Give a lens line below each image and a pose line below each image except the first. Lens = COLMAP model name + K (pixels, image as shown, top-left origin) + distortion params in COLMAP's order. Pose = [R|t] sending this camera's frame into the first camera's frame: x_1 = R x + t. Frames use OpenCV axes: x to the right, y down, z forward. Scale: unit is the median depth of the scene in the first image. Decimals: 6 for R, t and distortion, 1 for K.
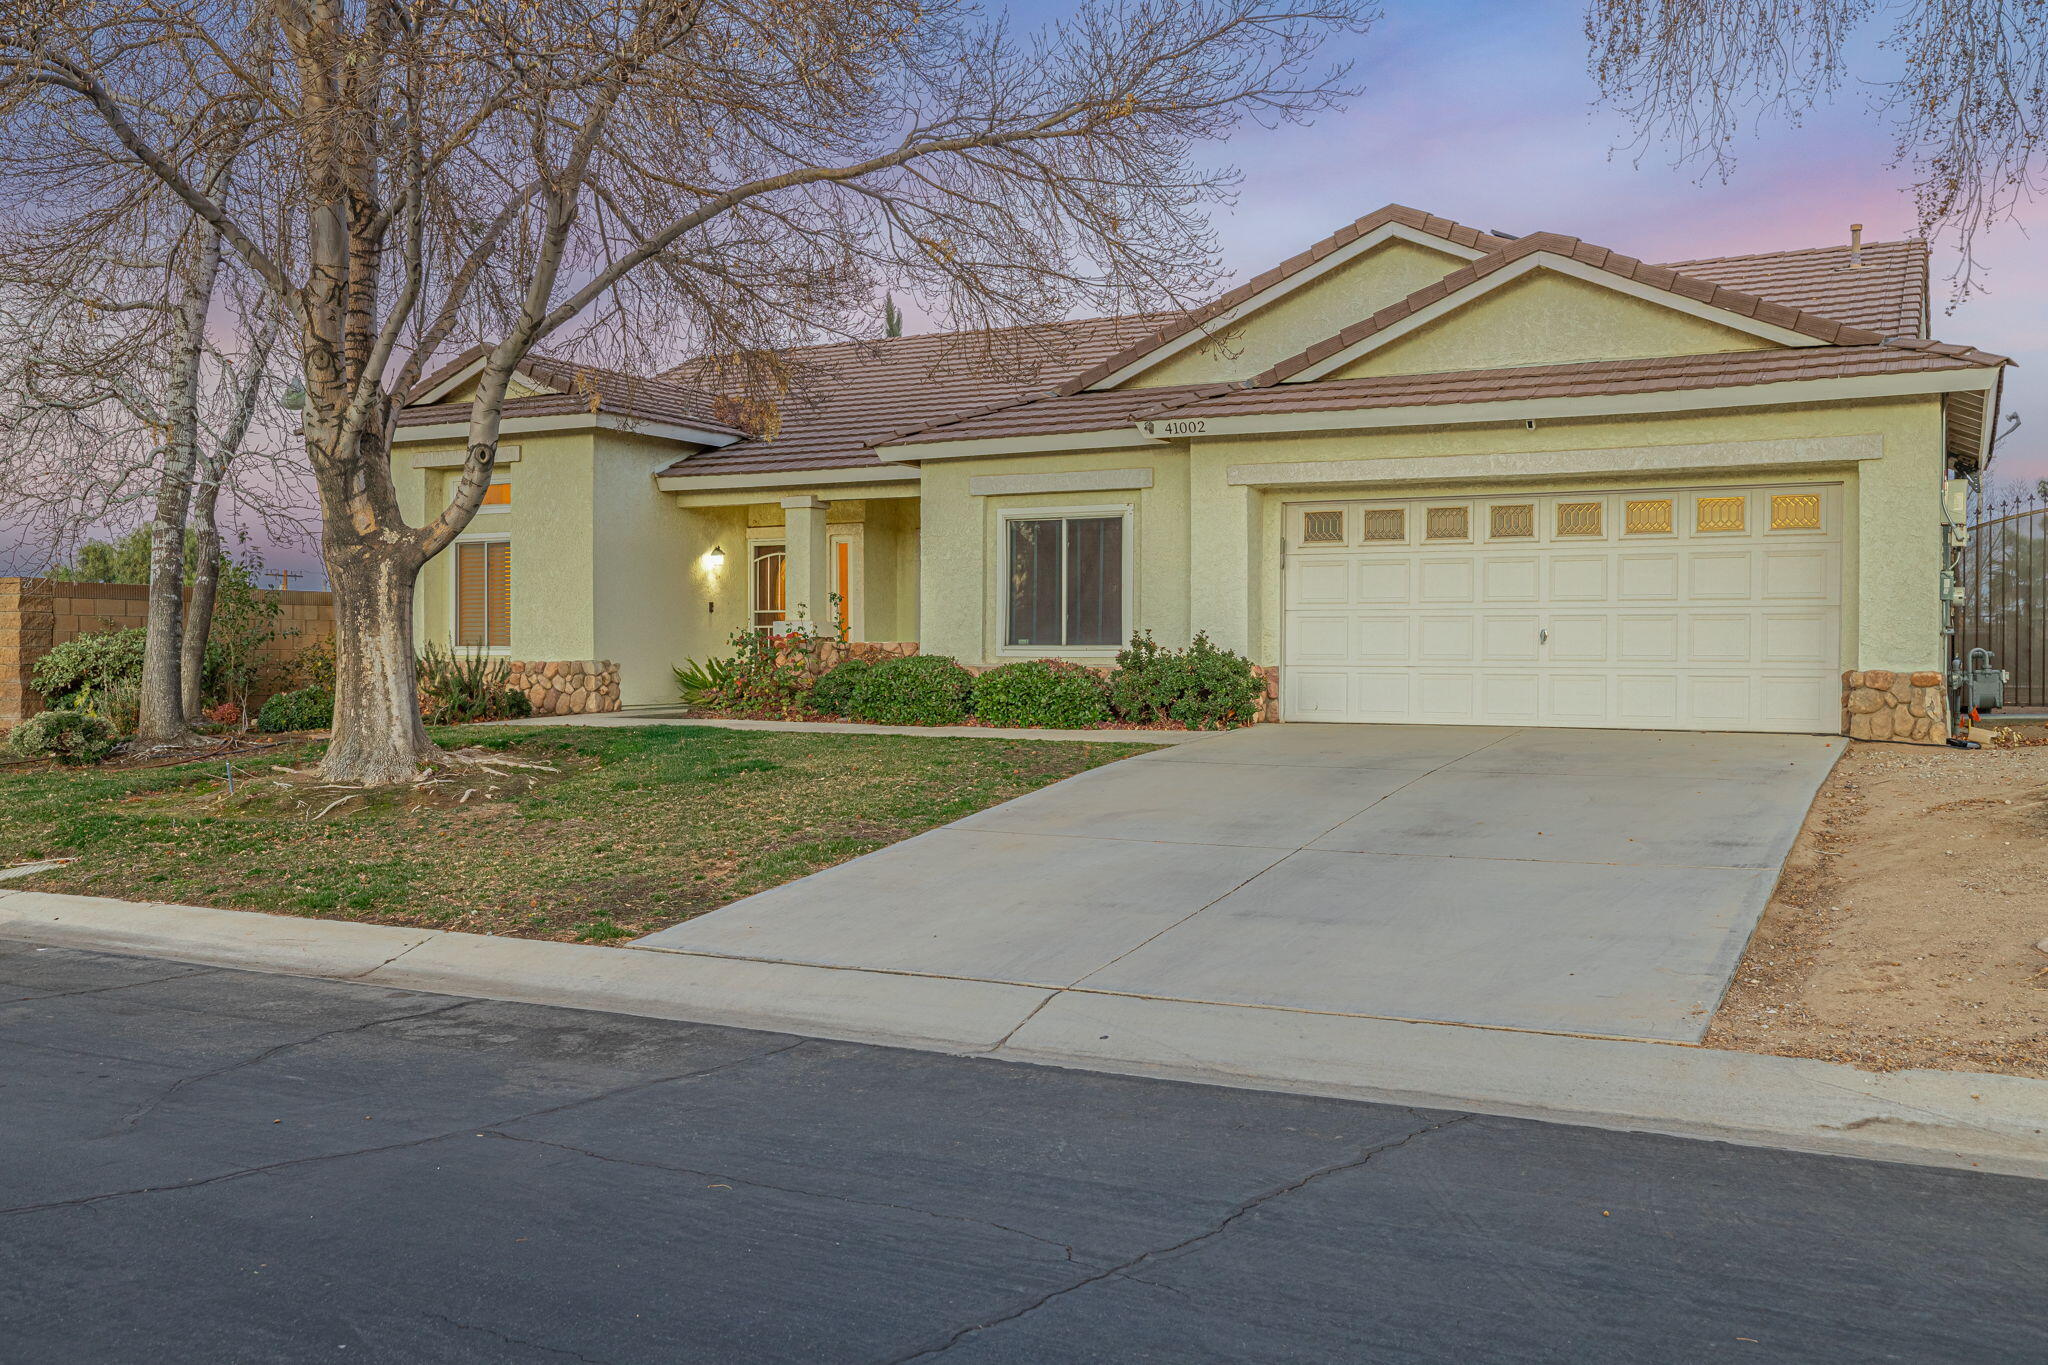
lens RADIAL K [[1786.6, 0, 1004.5], [0, 1786.6, 685.0], [0, 0, 1]] dist [-0.004965, 0.013705]
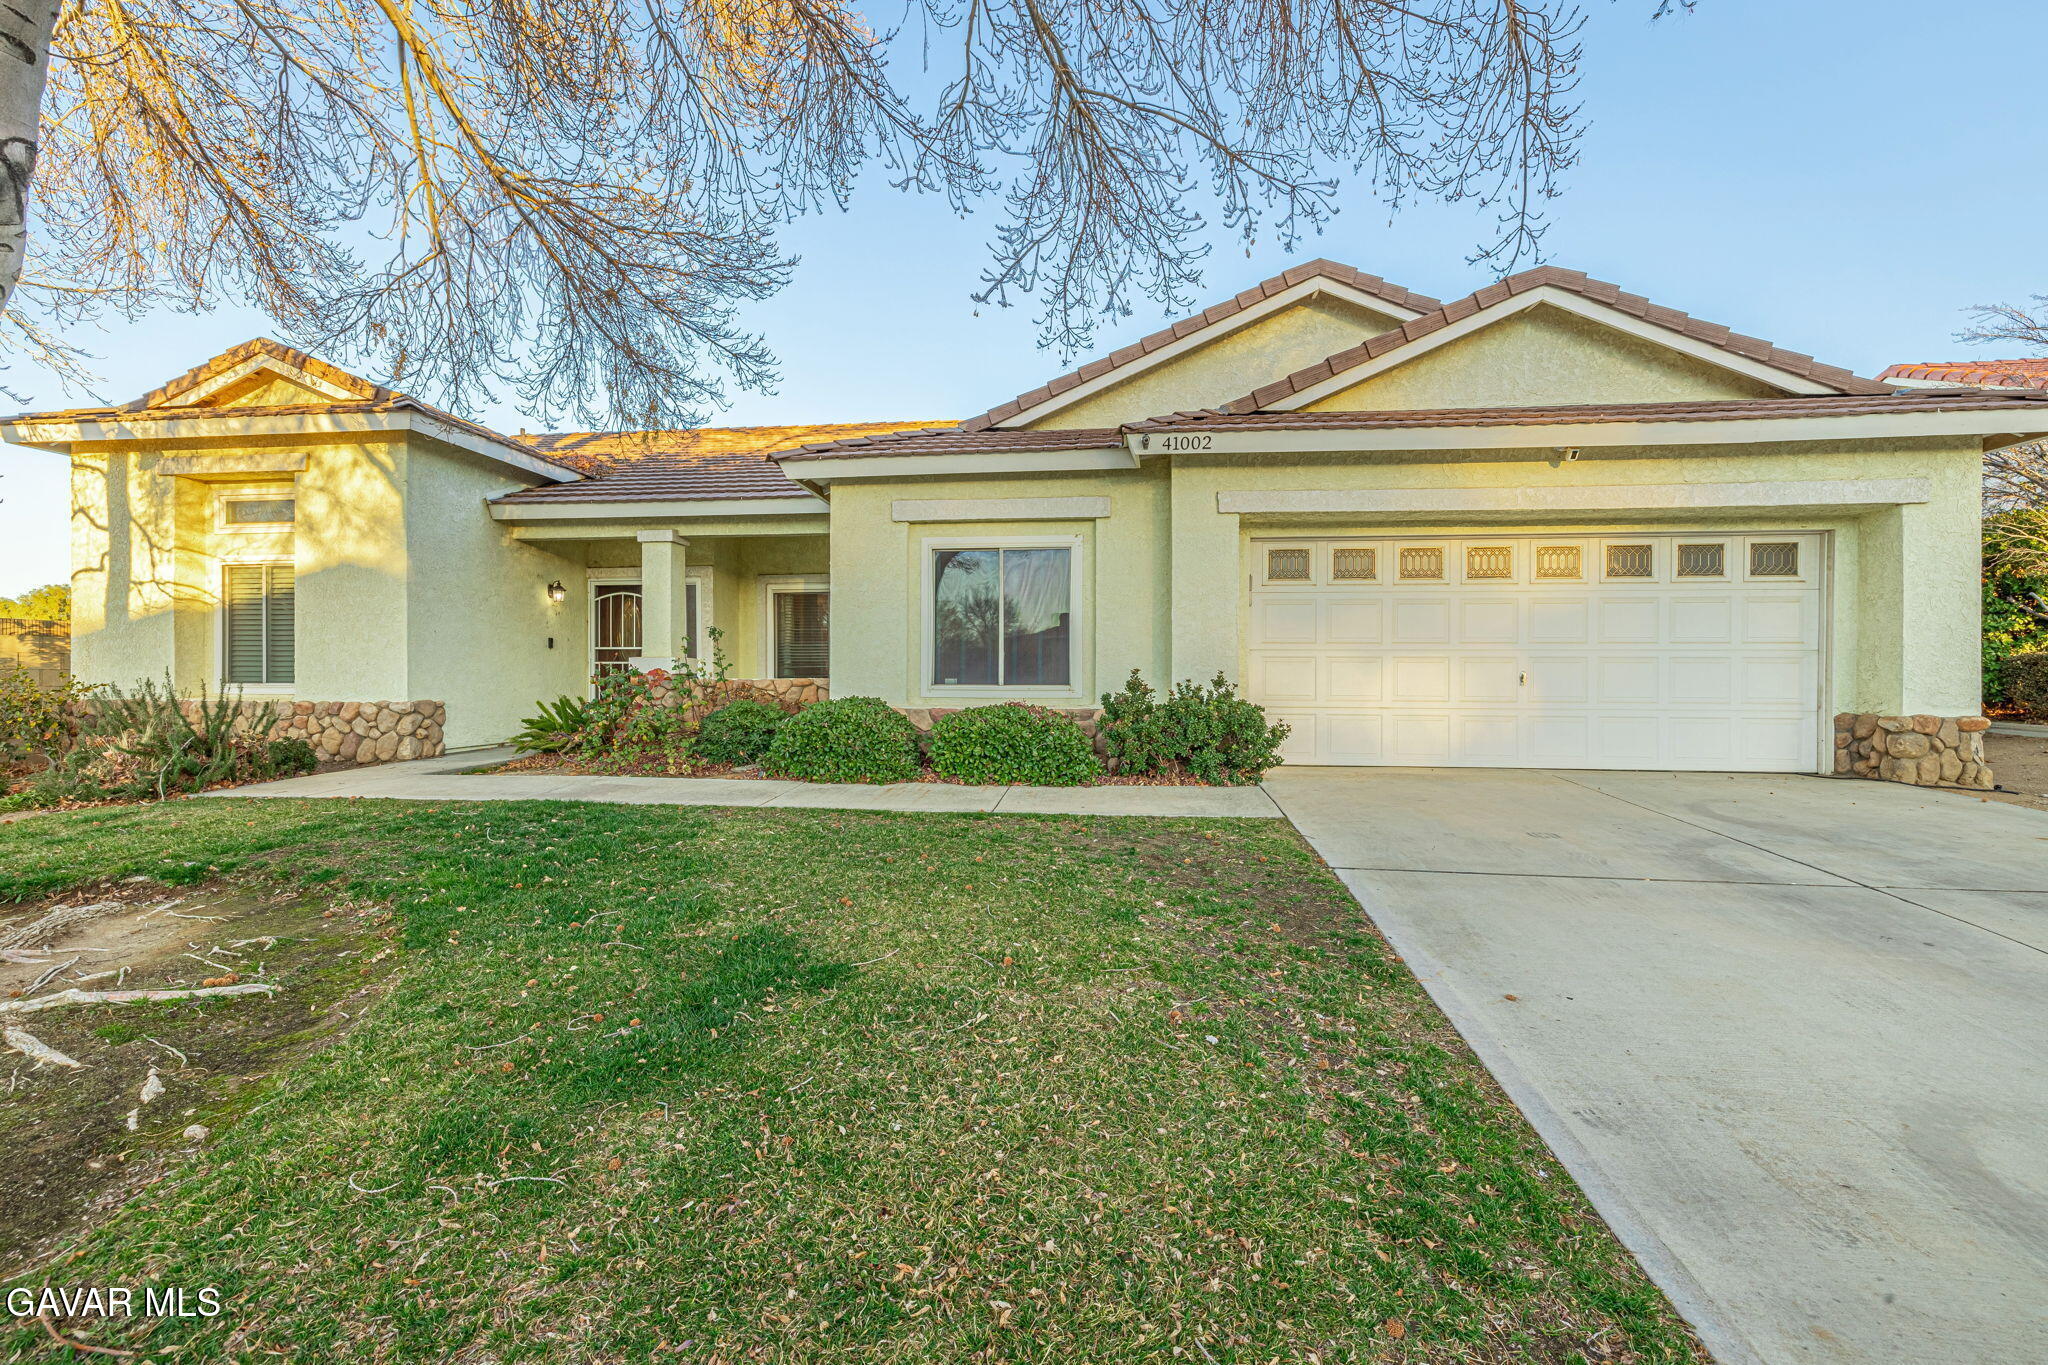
lens RADIAL K [[858.3, 0, 1015.5], [0, 858.3, 680.9], [0, 0, 1]] dist [-0.000451, 0.000367]
pose [[0.930923, -0.001123, 0.365214, -0.151549], [0.005821, 0.999914, -0.011761, -0.023680], [-0.365170, 0.013074, 0.930849, 0.711222]]
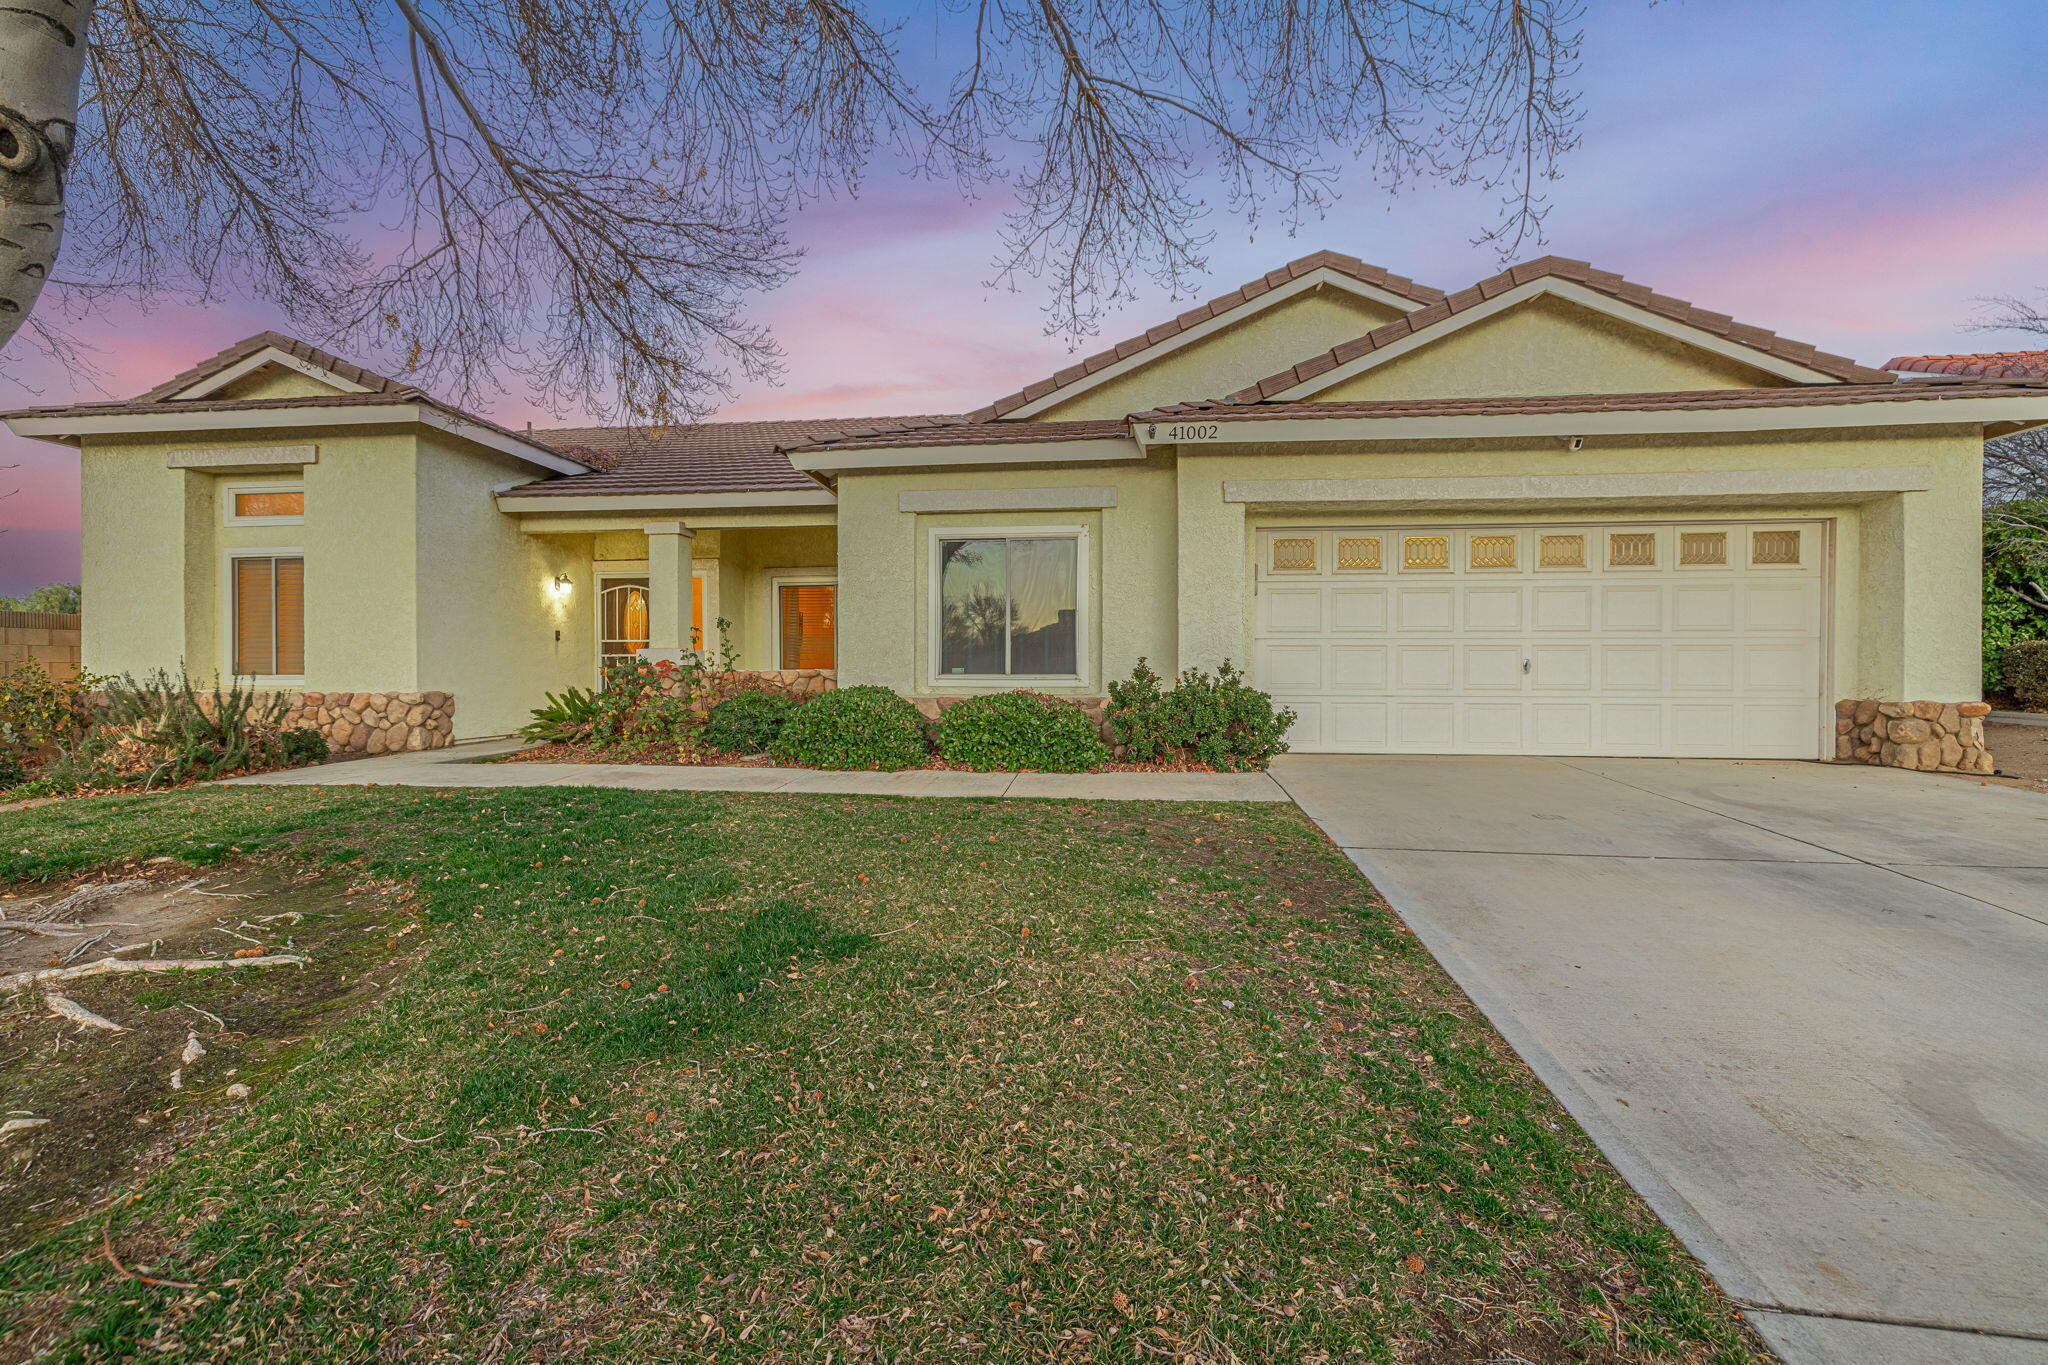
lens RADIAL K [[858.3, 0, 1015.9], [0, 858.3, 681.3], [0, 0, 1]] dist [-0.000451, 0.000367]
pose [[0.930861, -0.003982, 0.365351, -0.156678], [0.007761, 0.999930, -0.008876, -0.018108], [-0.365290, 0.011098, 0.930828, 0.709603]]
